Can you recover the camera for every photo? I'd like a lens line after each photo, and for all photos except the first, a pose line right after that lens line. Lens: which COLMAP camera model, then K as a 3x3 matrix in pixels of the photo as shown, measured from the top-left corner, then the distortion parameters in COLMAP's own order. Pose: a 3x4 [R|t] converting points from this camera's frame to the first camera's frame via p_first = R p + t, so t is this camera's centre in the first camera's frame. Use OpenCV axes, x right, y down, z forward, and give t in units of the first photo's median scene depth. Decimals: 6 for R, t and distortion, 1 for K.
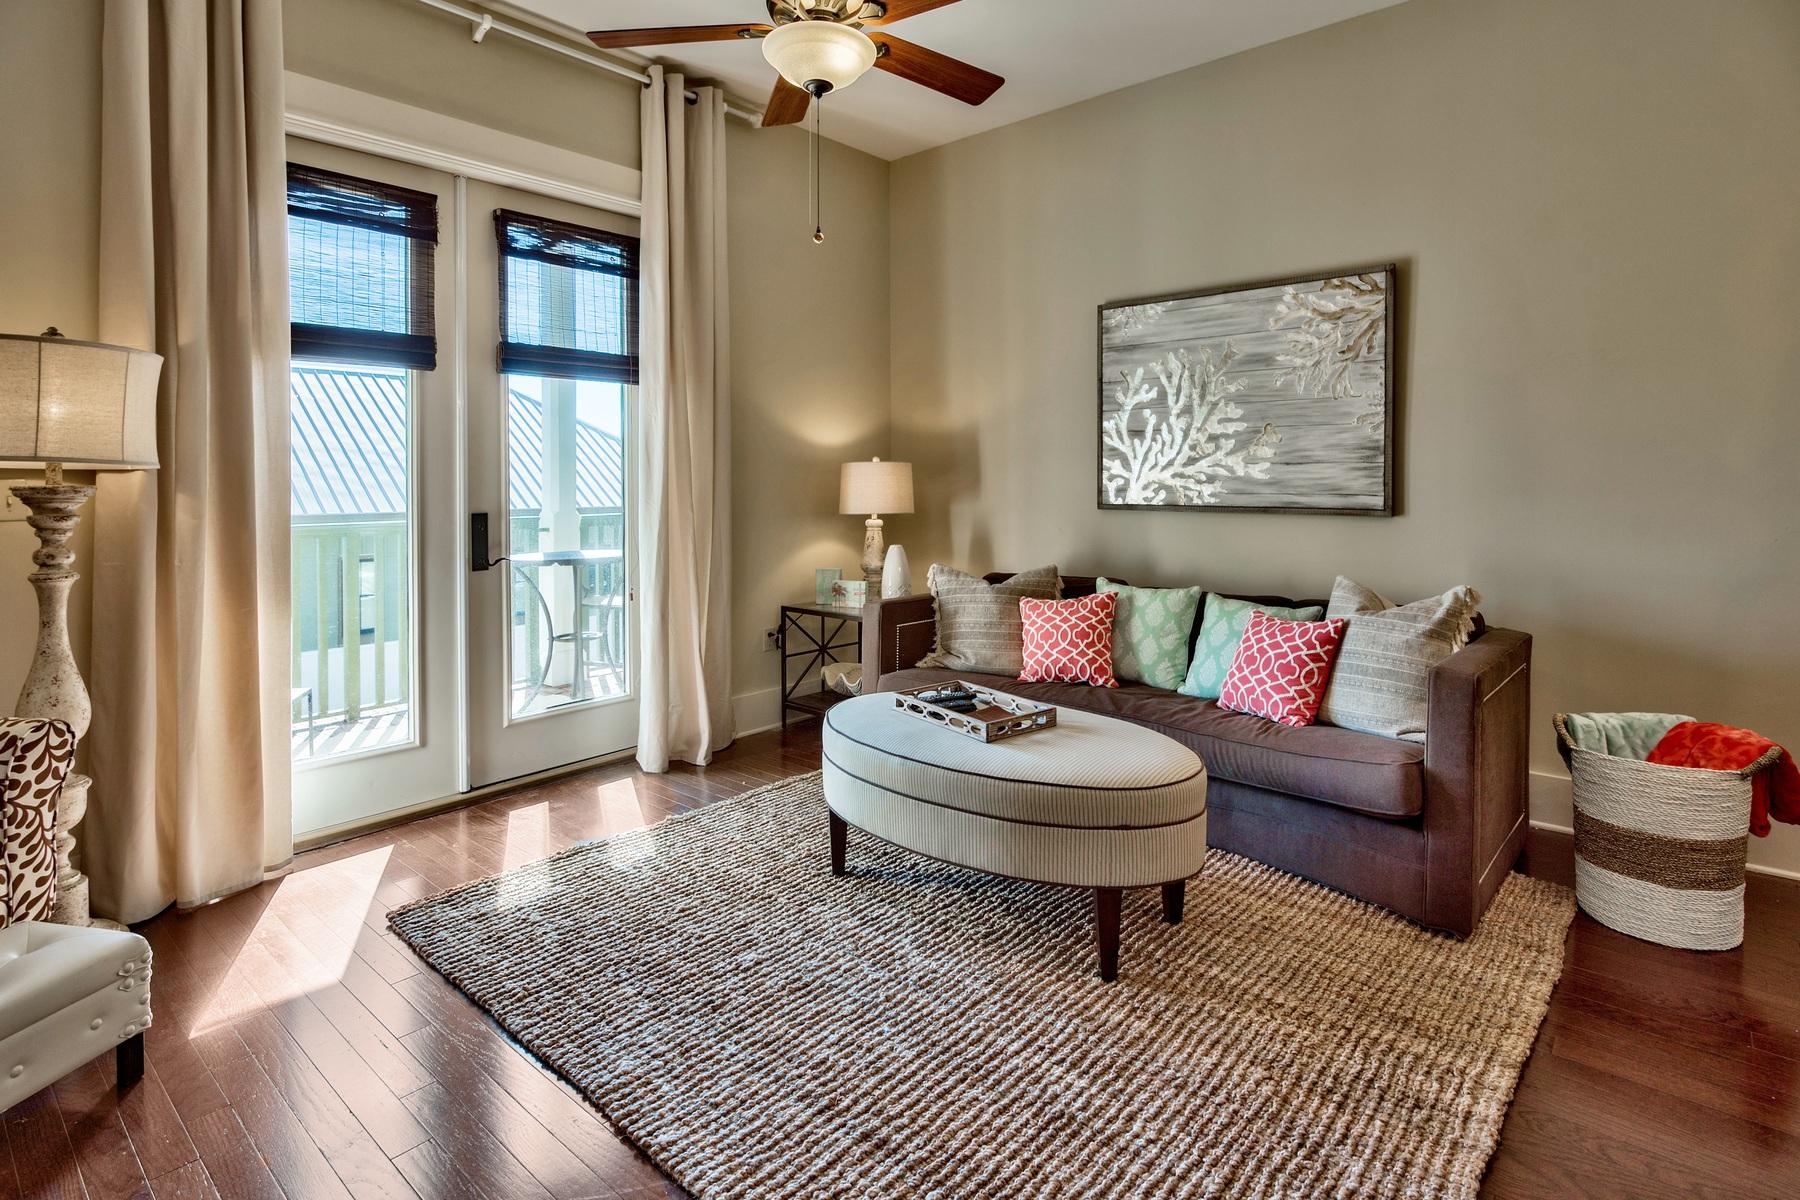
lens RADIAL K [[937.6, 0, 877.1], [0, 937.6, 499.9], [0, 0, 1]] dist [-0.007246, -0.001239]
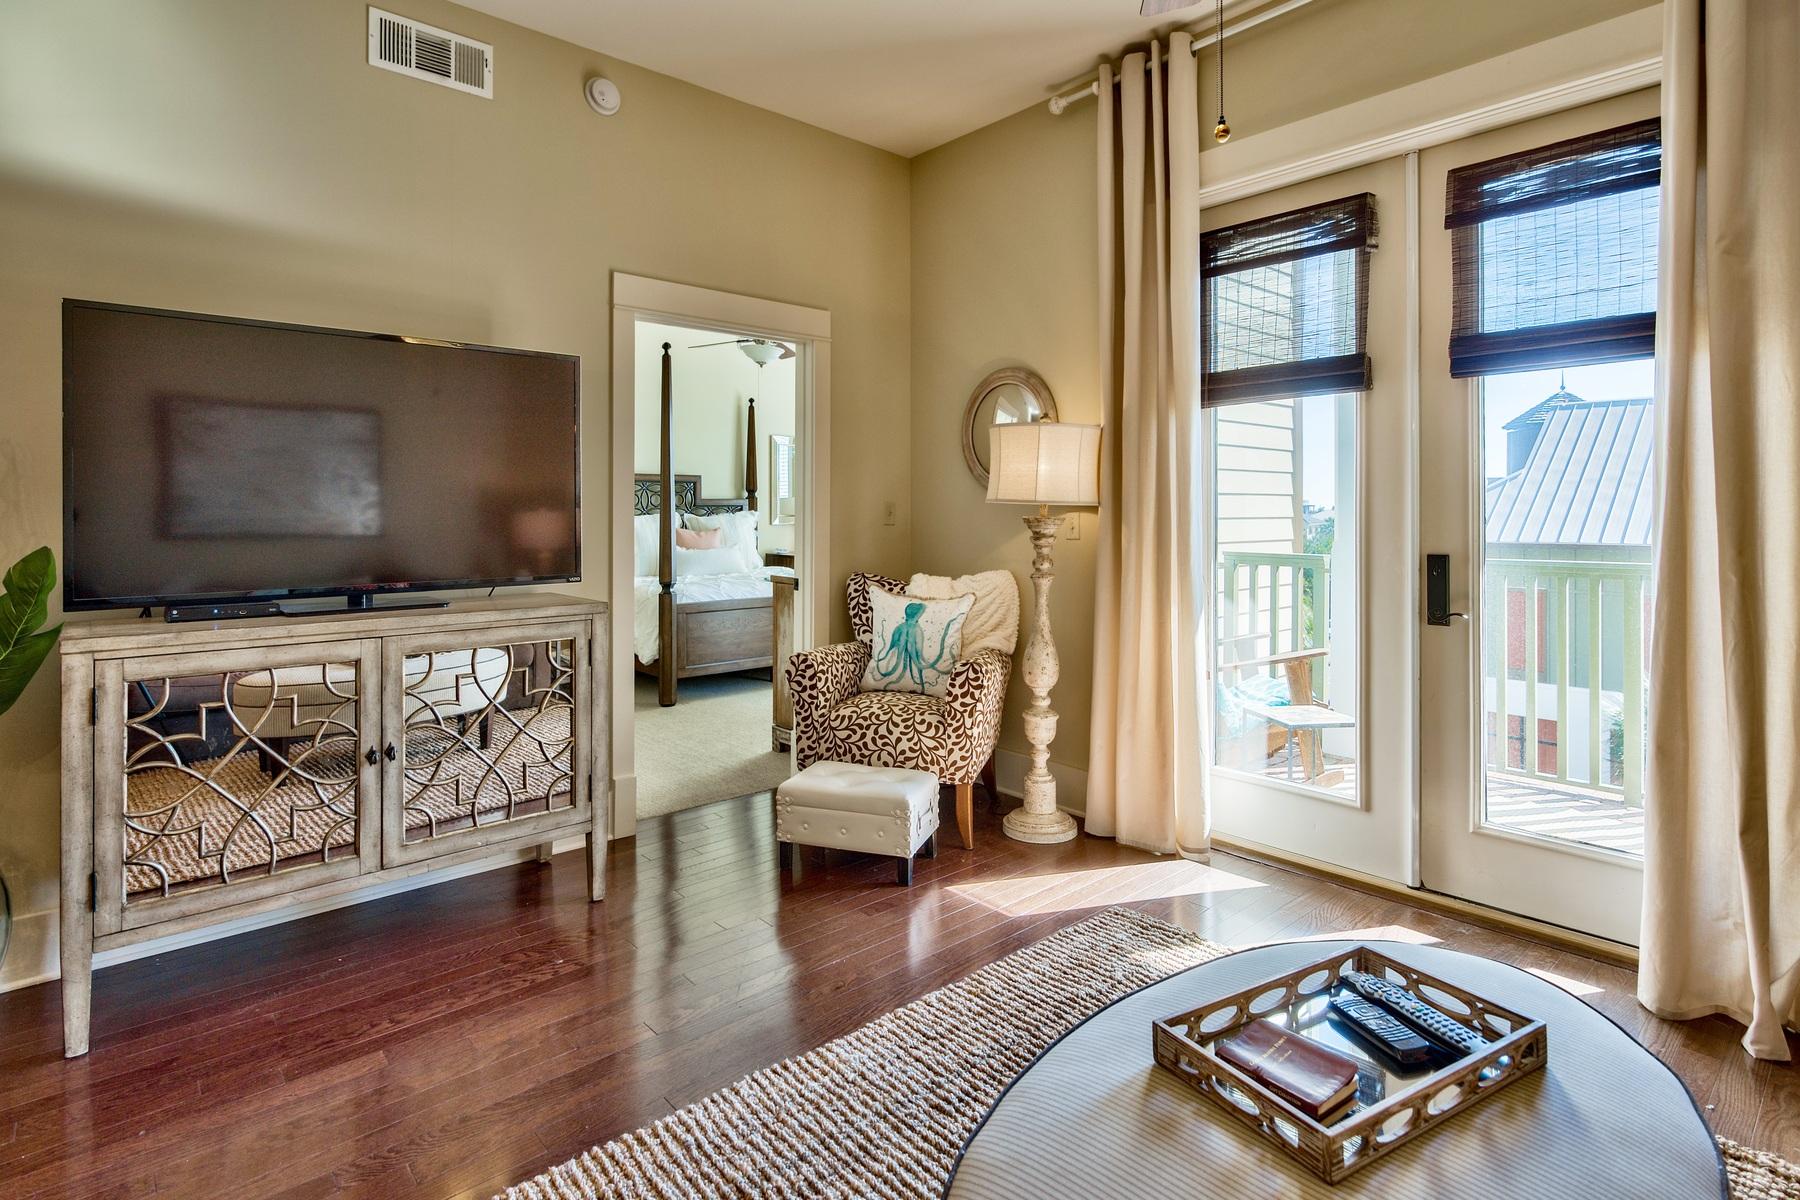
lens RADIAL K [[937.6, 0, 920.2], [0, 937.6, 501.4], [0, 0, 1]] dist [-0.007246, -0.001239]
pose [[-0.127637, 0.000264, -0.991821, 0.453278], [-0.014100, 0.999898, 0.002080, -0.027636], [0.991721, 0.014251, -0.127621, 0.680395]]
